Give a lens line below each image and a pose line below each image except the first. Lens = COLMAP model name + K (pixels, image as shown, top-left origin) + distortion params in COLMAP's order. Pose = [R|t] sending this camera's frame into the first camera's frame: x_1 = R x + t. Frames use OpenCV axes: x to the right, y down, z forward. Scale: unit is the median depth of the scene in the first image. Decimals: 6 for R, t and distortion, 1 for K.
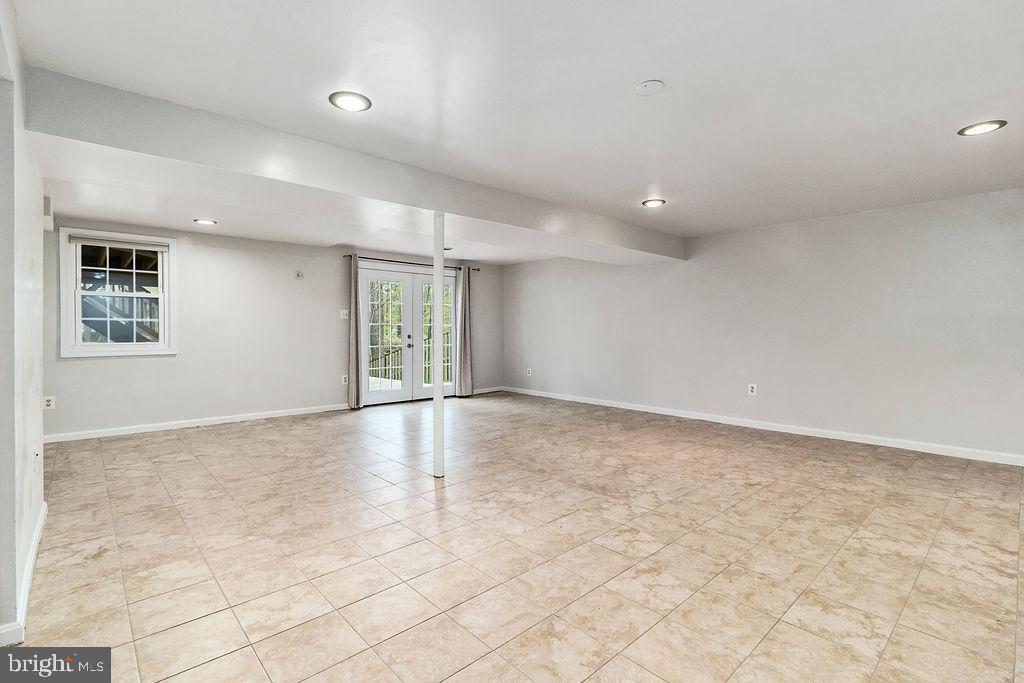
lens RADIAL K [[473.3, 0, 513.3], [0, 473.3, 337.4], [0, 0, 1]] dist [0.003849, -0.001169]
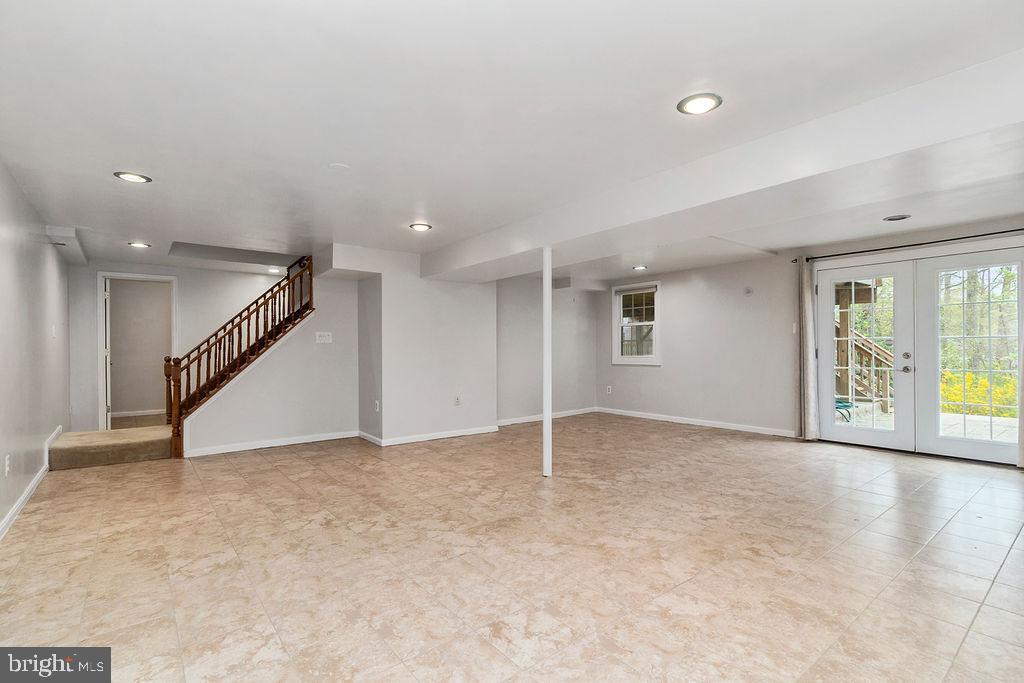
lens RADIAL K [[473.3, 0, 512.4], [0, 473.3, 342.9], [0, 0, 1]] dist [0.003849, -0.001169]
pose [[-0.069879, -0.009177, -0.997513, 0.720525], [-0.008354, 0.999928, -0.008614, -0.013801], [0.997521, 0.007731, -0.069950, 0.714667]]
